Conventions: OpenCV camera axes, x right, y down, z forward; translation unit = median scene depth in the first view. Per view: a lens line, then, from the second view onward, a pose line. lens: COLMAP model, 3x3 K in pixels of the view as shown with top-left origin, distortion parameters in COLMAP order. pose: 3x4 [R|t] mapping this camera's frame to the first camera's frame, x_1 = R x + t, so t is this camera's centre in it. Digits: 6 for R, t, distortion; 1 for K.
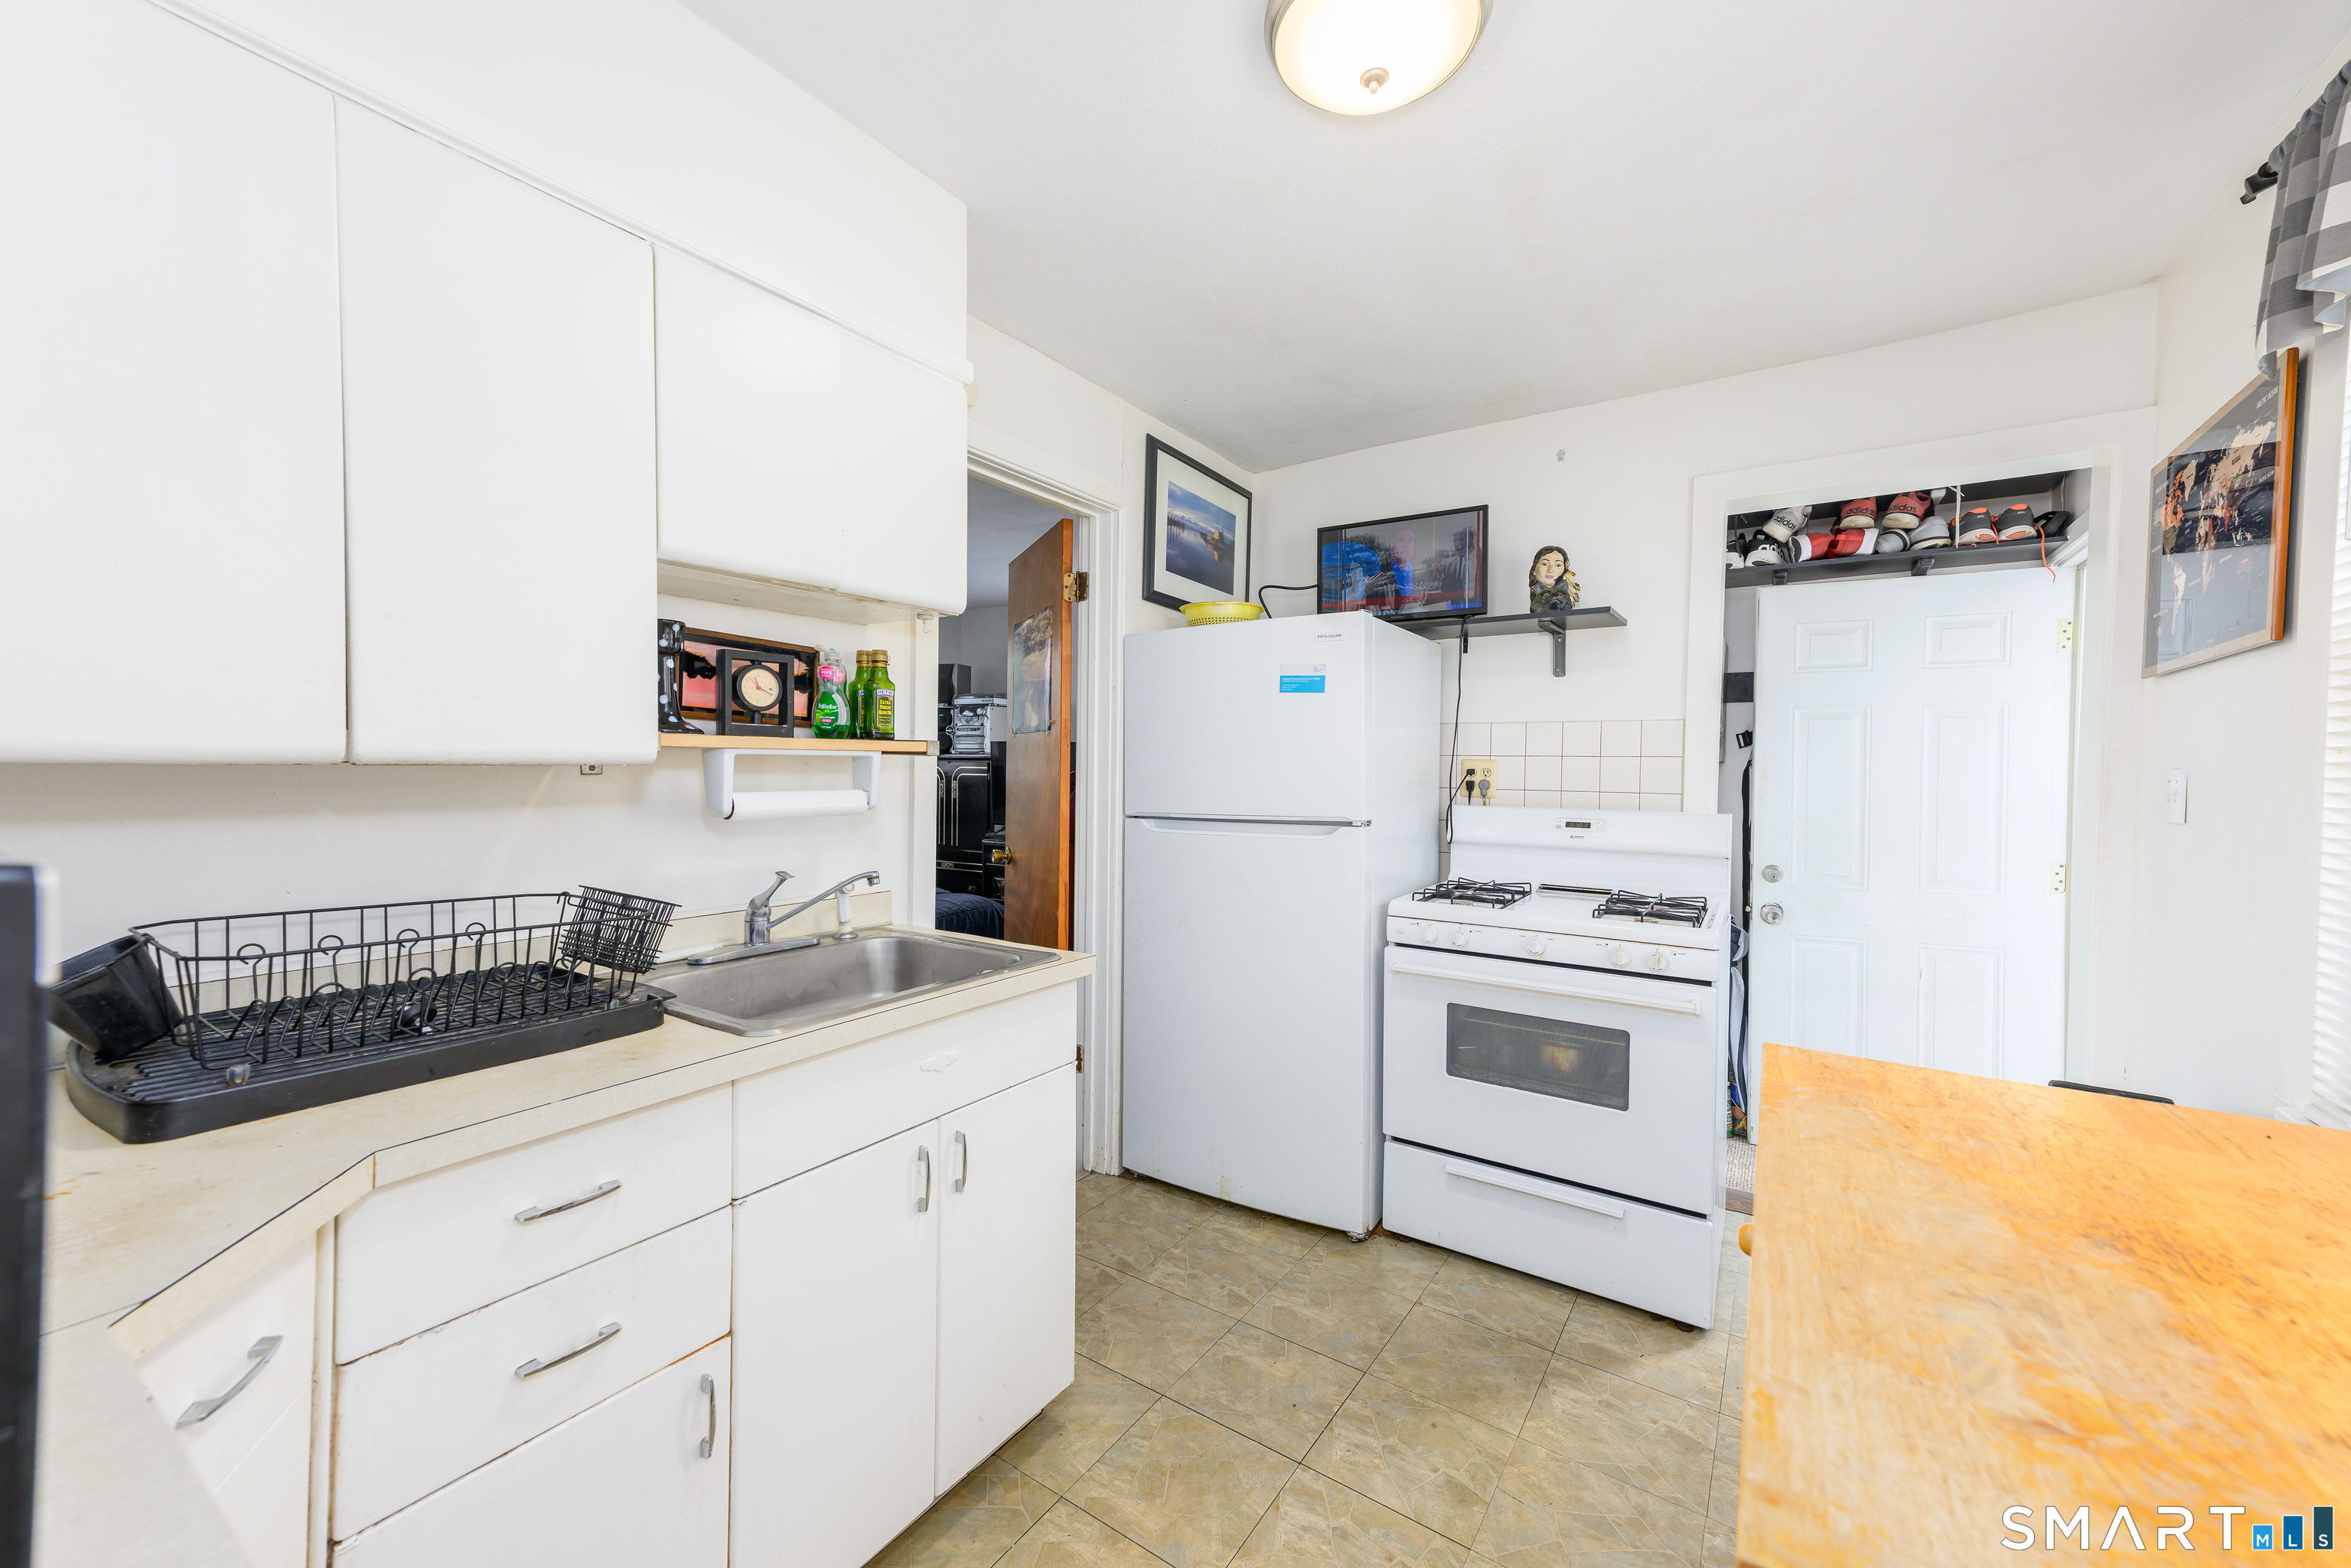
lens RADIAL K [[909.3, 0, 1164.3], [0, 909.3, 780.3], [0, 0, 1]] dist [0.023135, -0.000391]
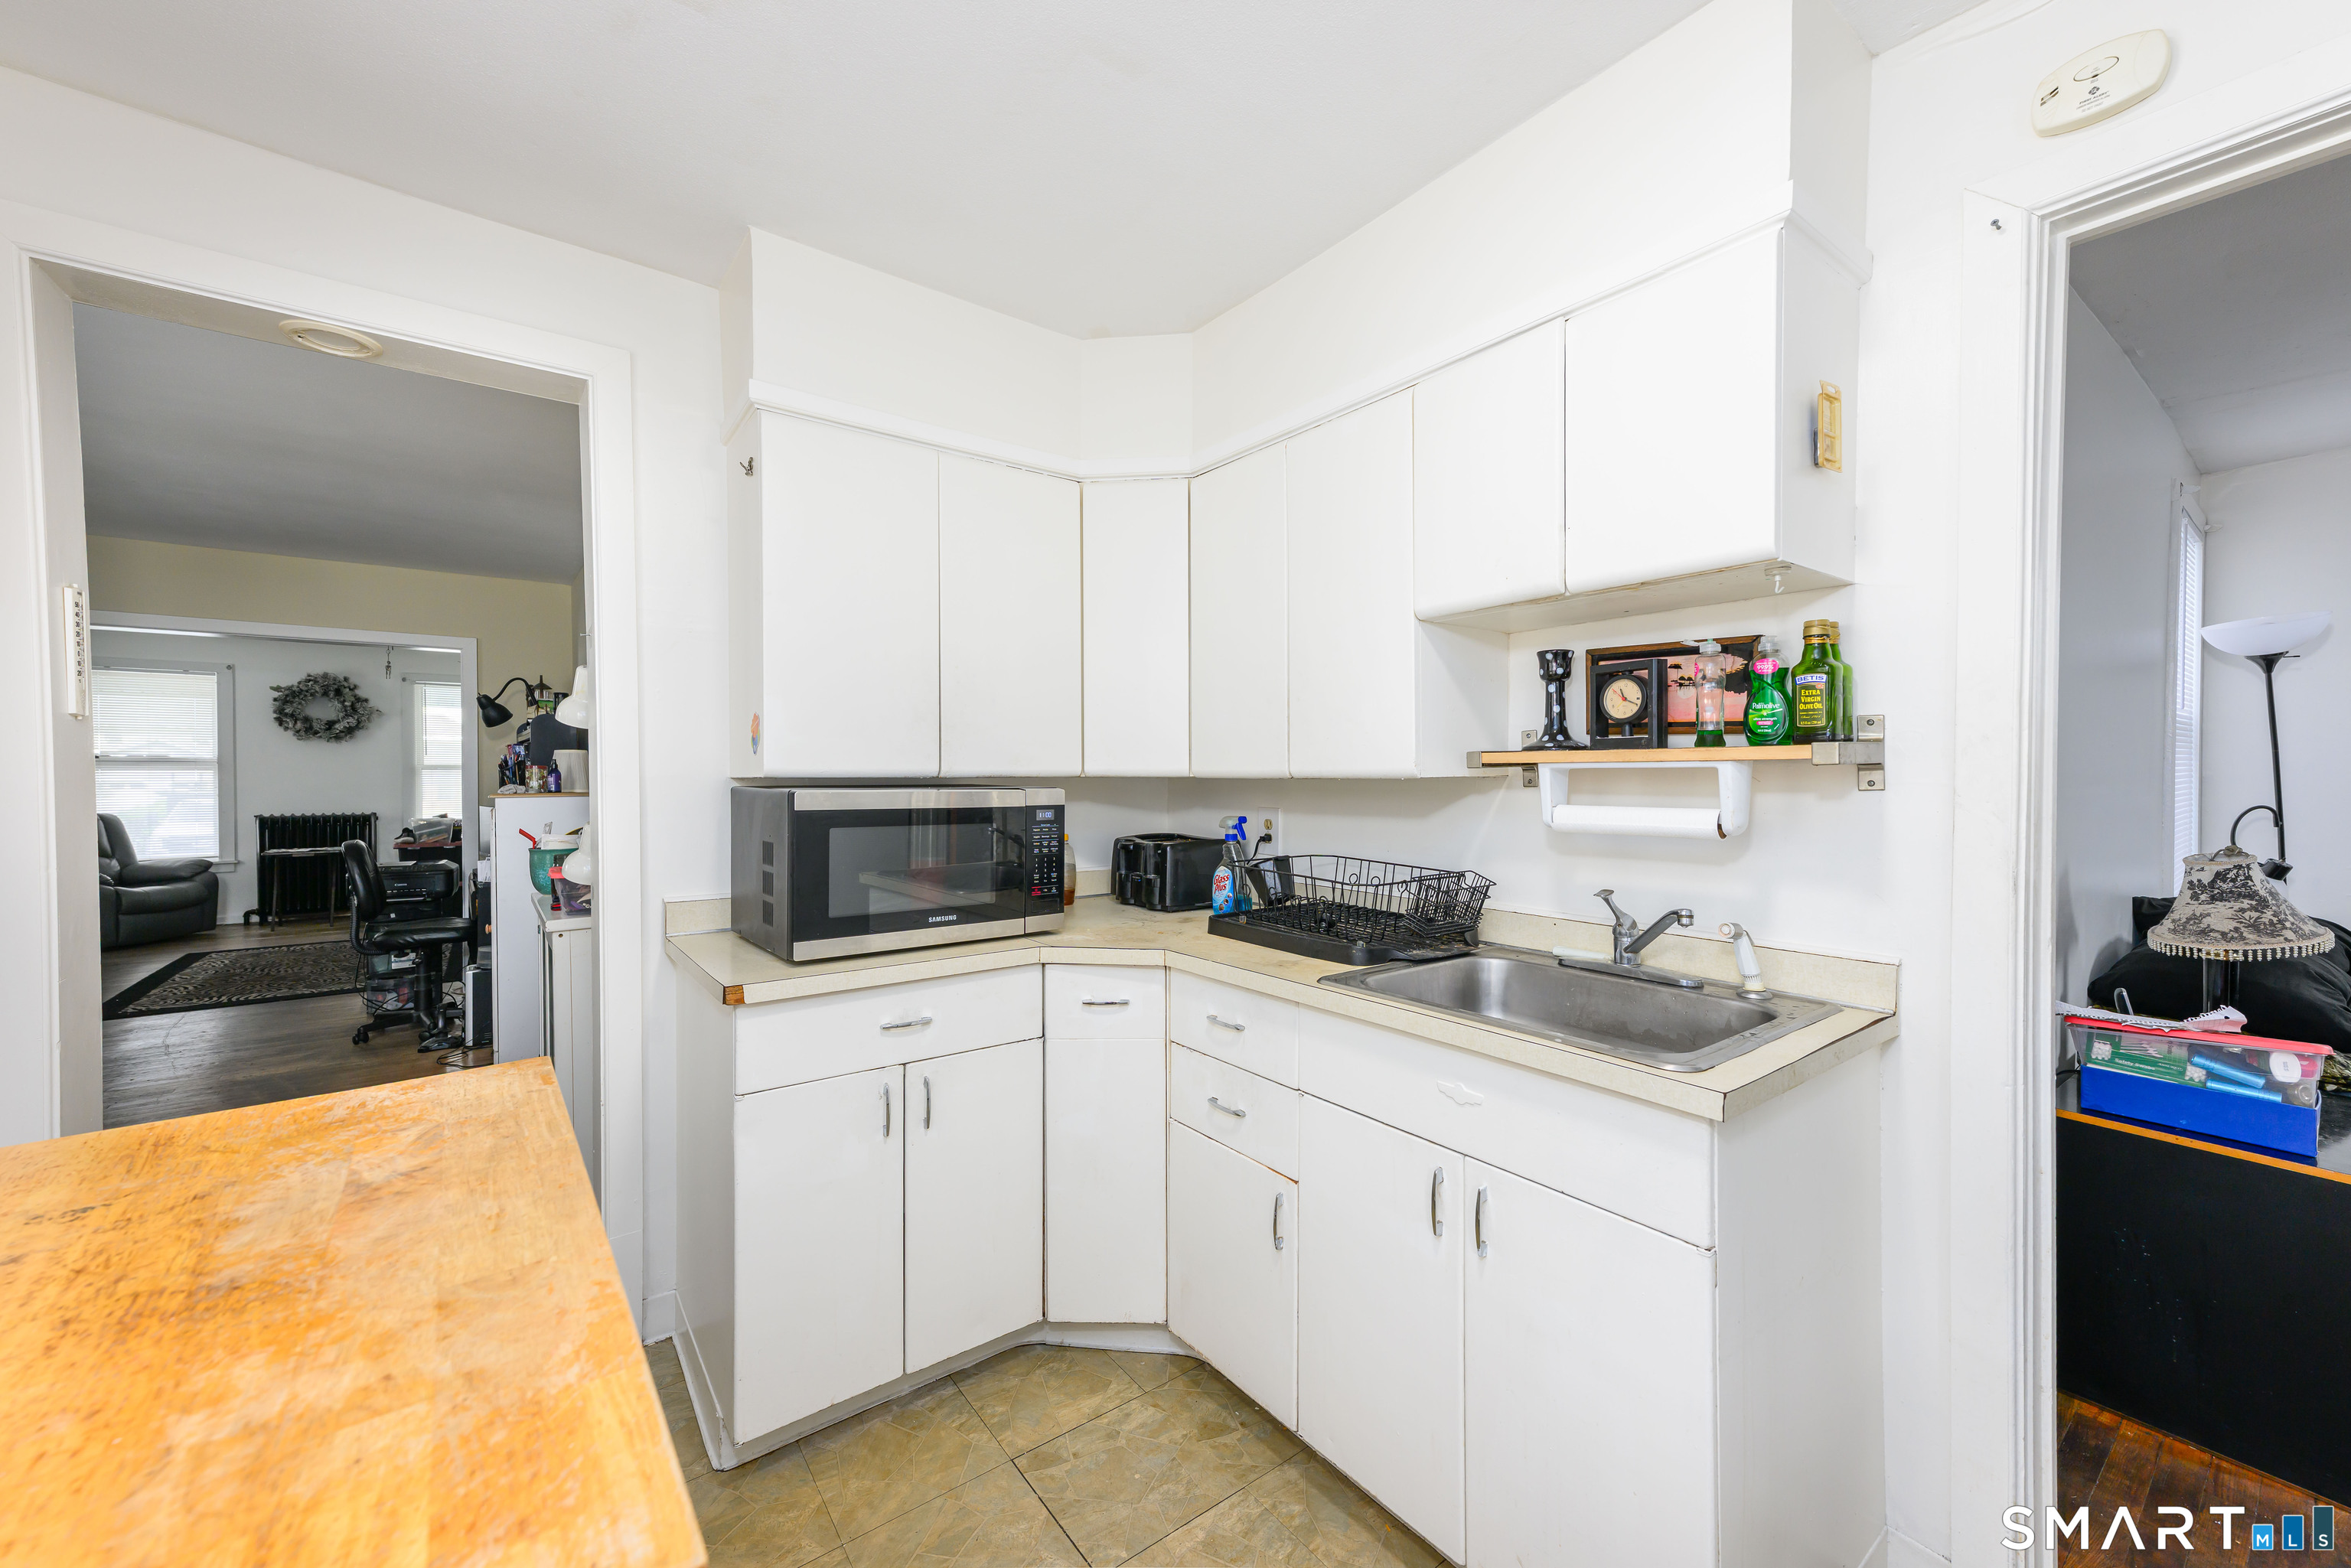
lens RADIAL K [[909.3, 0, 1171.9], [0, 909.3, 782.6], [0, 0, 1]] dist [0.023135, -0.000391]
pose [[-0.314071, -0.002399, -0.949397, 1.663596], [-0.015929, 0.999869, 0.002743, -0.019689], [0.949266, 0.015985, -0.314068, 2.274550]]
